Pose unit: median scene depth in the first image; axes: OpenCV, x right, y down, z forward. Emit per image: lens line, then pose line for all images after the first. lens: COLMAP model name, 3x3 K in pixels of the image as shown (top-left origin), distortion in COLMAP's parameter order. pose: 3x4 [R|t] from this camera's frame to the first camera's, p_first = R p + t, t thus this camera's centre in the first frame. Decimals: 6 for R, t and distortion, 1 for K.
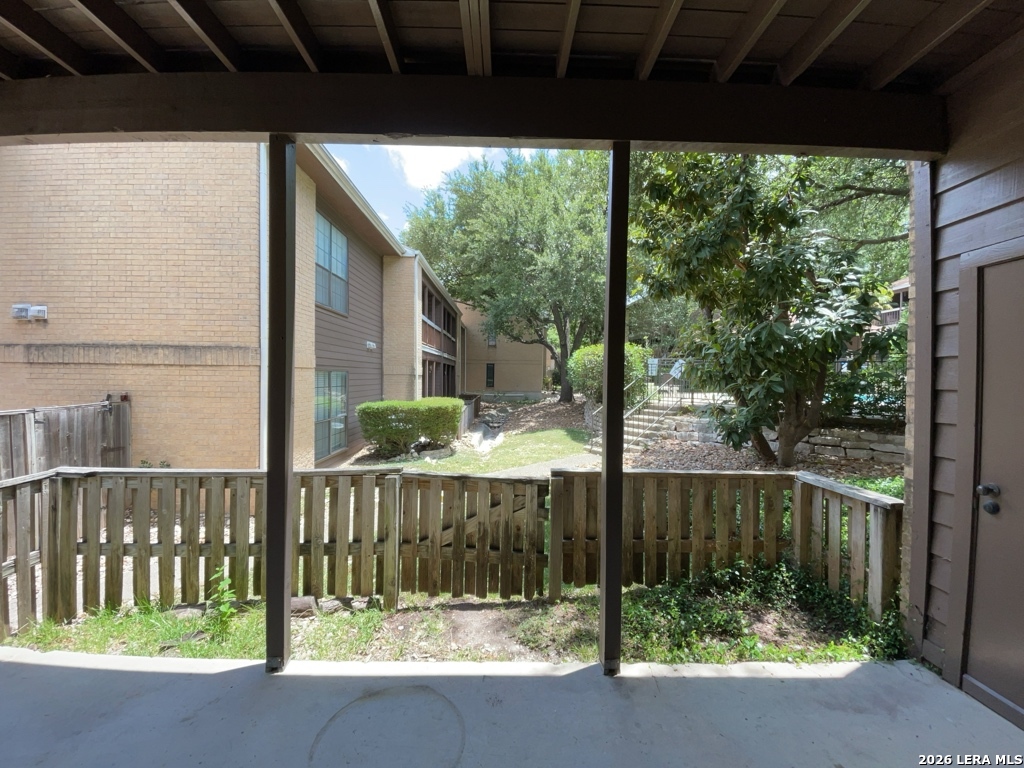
lens RADIAL K [[411.4, 0, 512.0], [0, 411.4, 384.0], [0, 0, 1]] dist [0.001265, -0.012034]
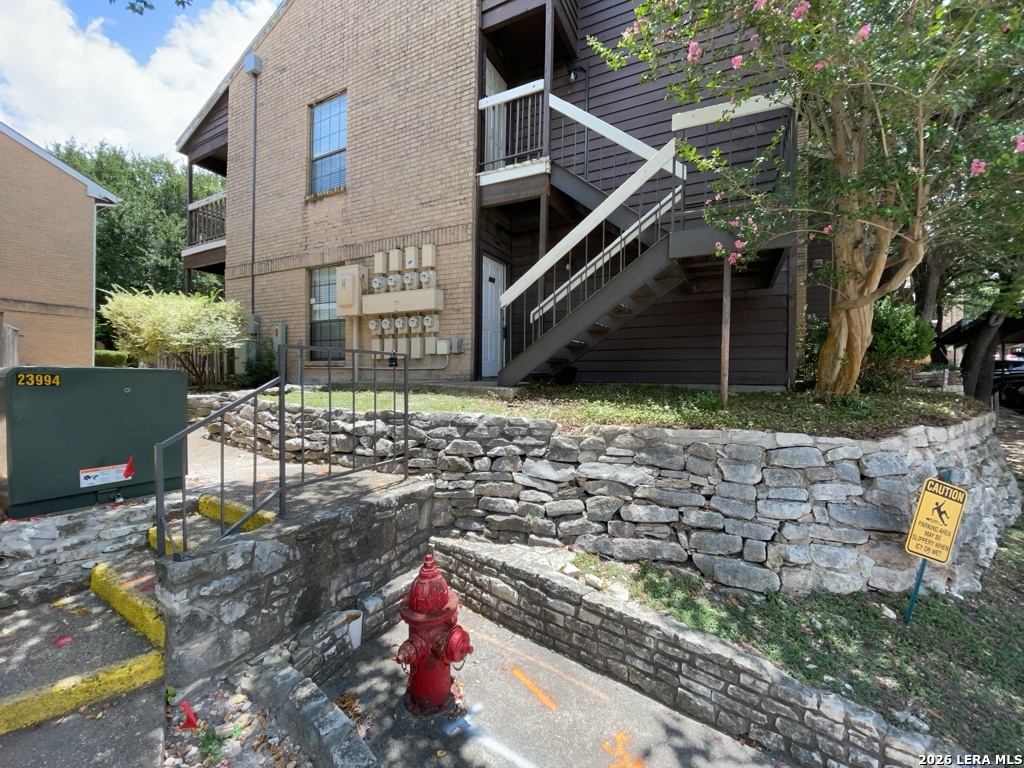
lens RADIAL K [[411.4, 0, 512.0], [0, 411.4, 384.0], [0, 0, 1]] dist [0.001265, -0.012034]
pose [[0.472274, -0.017968, 0.881269, -1.202889], [0.006188, 0.999835, 0.017069, 0.214574], [-0.881430, -0.002608, 0.472308, -1.453685]]
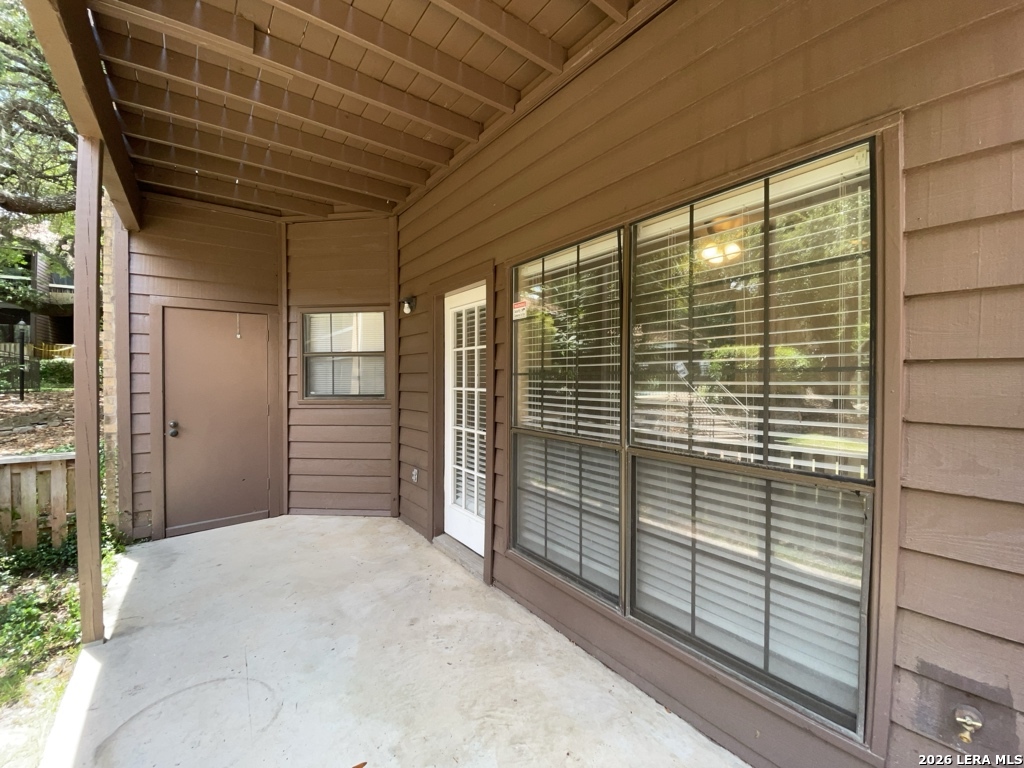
lens RADIAL K [[411.4, 0, 512.0], [0, 411.4, 384.0], [0, 0, 1]] dist [0.001265, -0.012034]
pose [[-0.590601, -0.024241, 0.806600, -0.367469], [0.001168, 0.999522, 0.030894, 0.003574], [-0.806963, 0.019189, -0.590290, 0.232355]]
